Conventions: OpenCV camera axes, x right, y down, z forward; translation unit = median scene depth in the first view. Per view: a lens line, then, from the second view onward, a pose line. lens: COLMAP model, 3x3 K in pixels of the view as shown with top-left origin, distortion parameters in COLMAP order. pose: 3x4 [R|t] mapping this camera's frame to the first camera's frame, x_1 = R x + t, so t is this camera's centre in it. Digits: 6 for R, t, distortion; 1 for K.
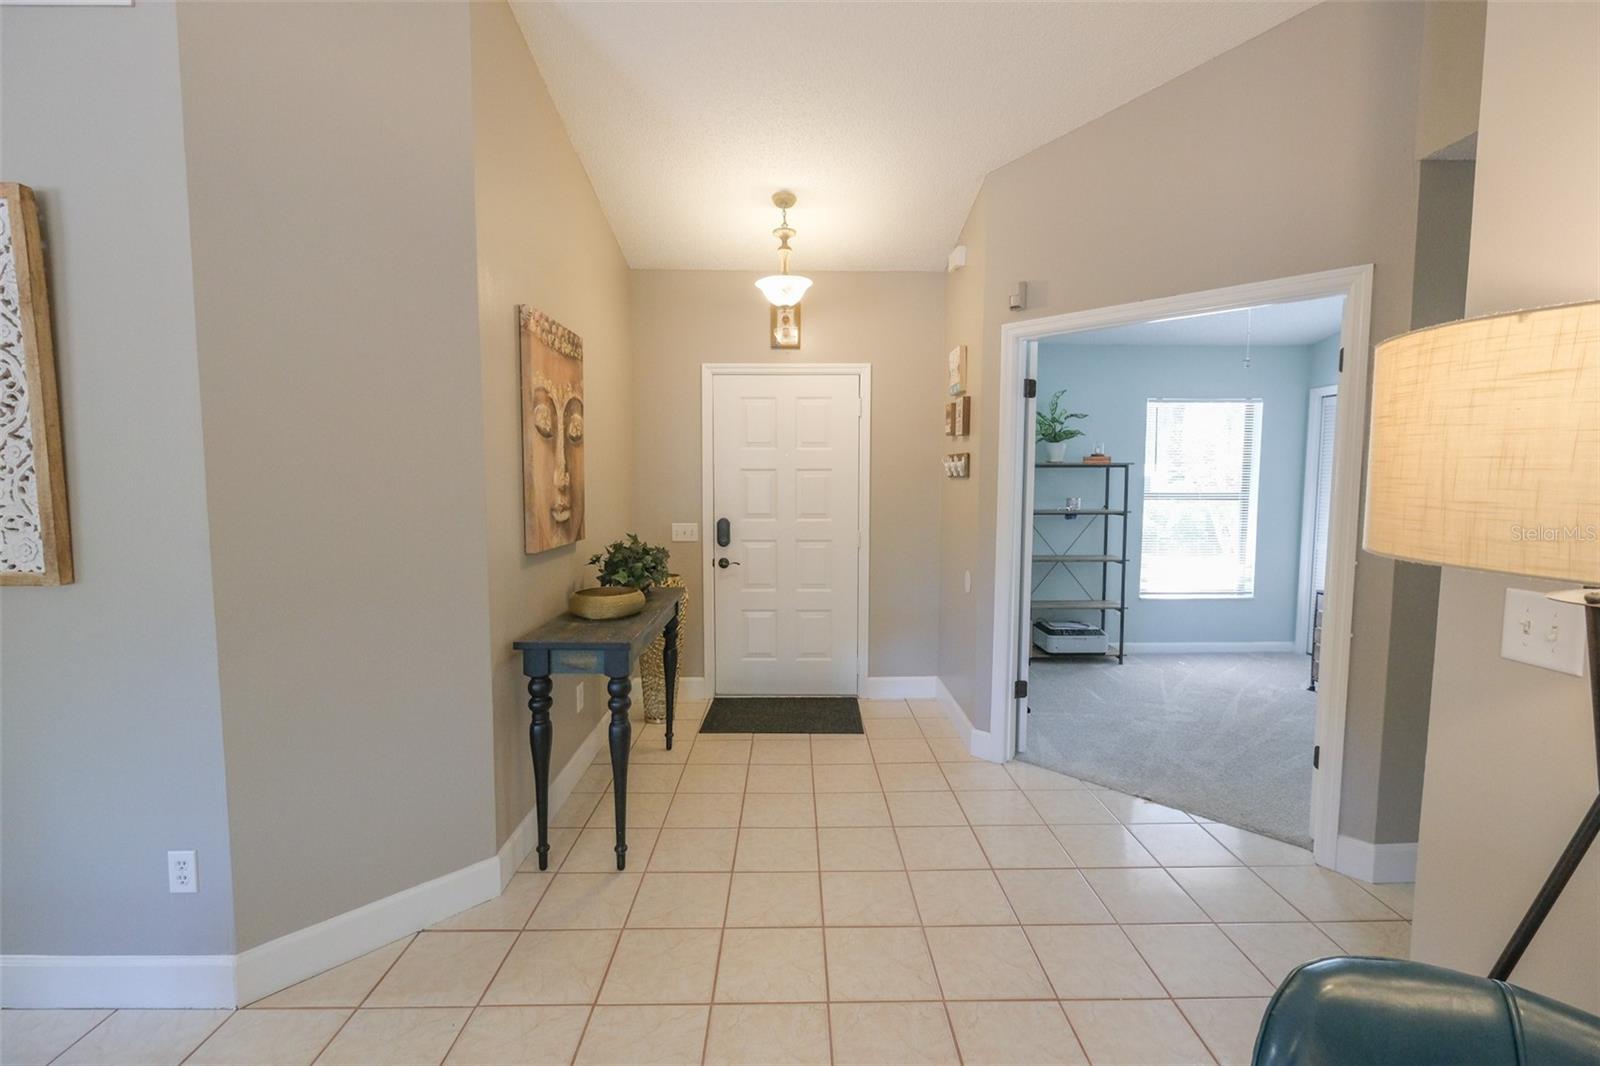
lens RADIAL K [[695.1, 0, 805.4], [0, 695.1, 528.1], [0, 0, 1]] dist [-0.001129, -0.000047]
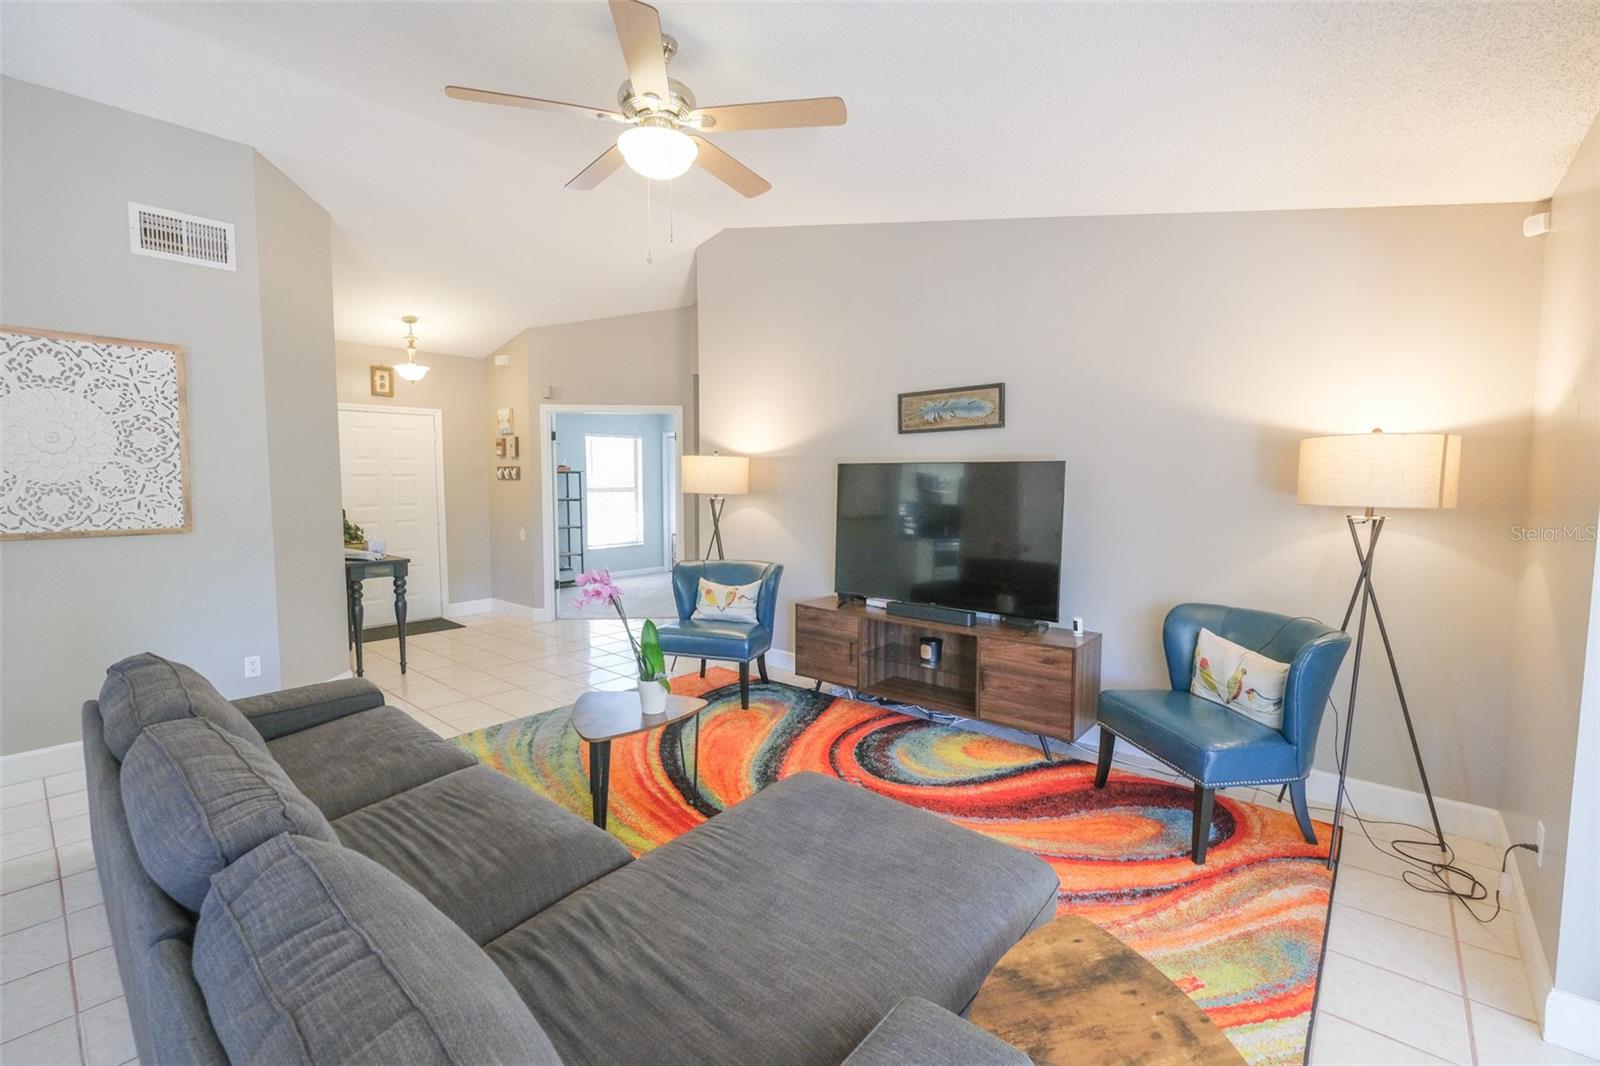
lens RADIAL K [[695.1, 0, 806.6], [0, 695.1, 526.7], [0, 0, 1]] dist [-0.001129, -0.000047]
pose [[0.667023, -0.054211, 0.743062, -0.547881], [0.057618, 0.998116, 0.021097, 0.050043], [-0.742806, 0.028741, 0.668890, -0.701126]]
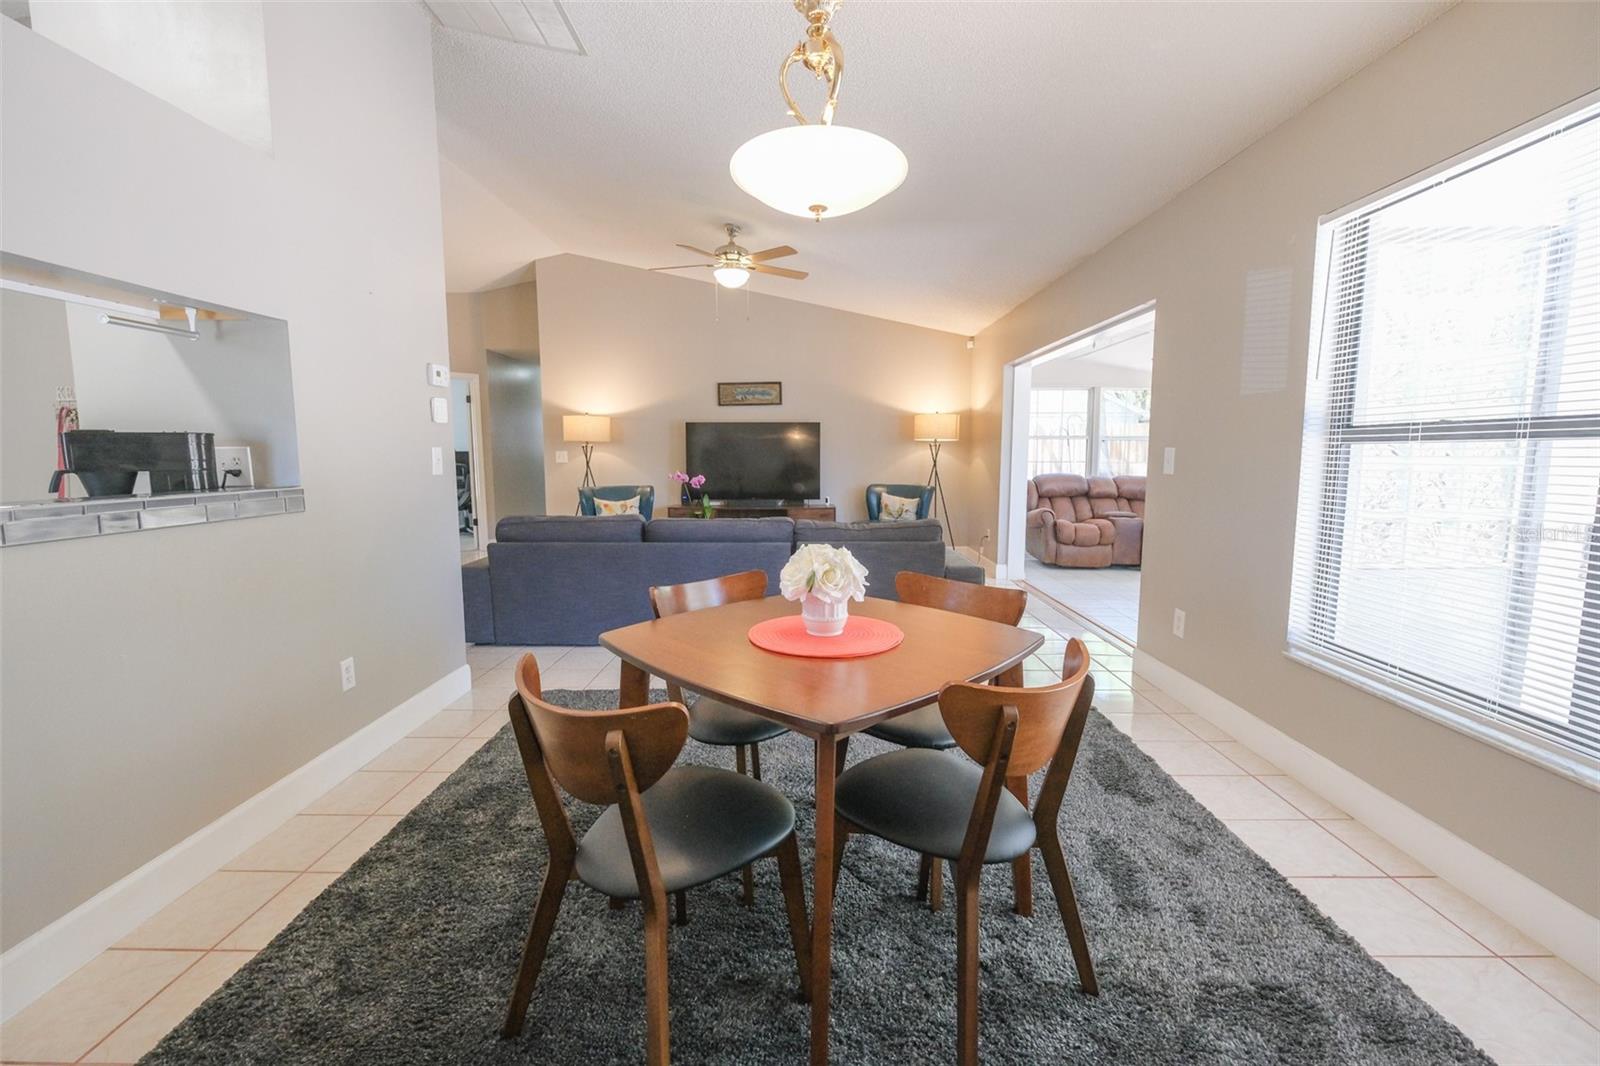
lens RADIAL K [[695.1, 0, 794.6], [0, 695.1, 528.8], [0, 0, 1]] dist [-0.001129, -0.000047]
pose [[0.036706, -0.137537, 0.989816, -2.520486], [0.076346, 0.987975, 0.134450, 0.009719], [-0.996405, 0.070634, 0.046765, -0.035685]]
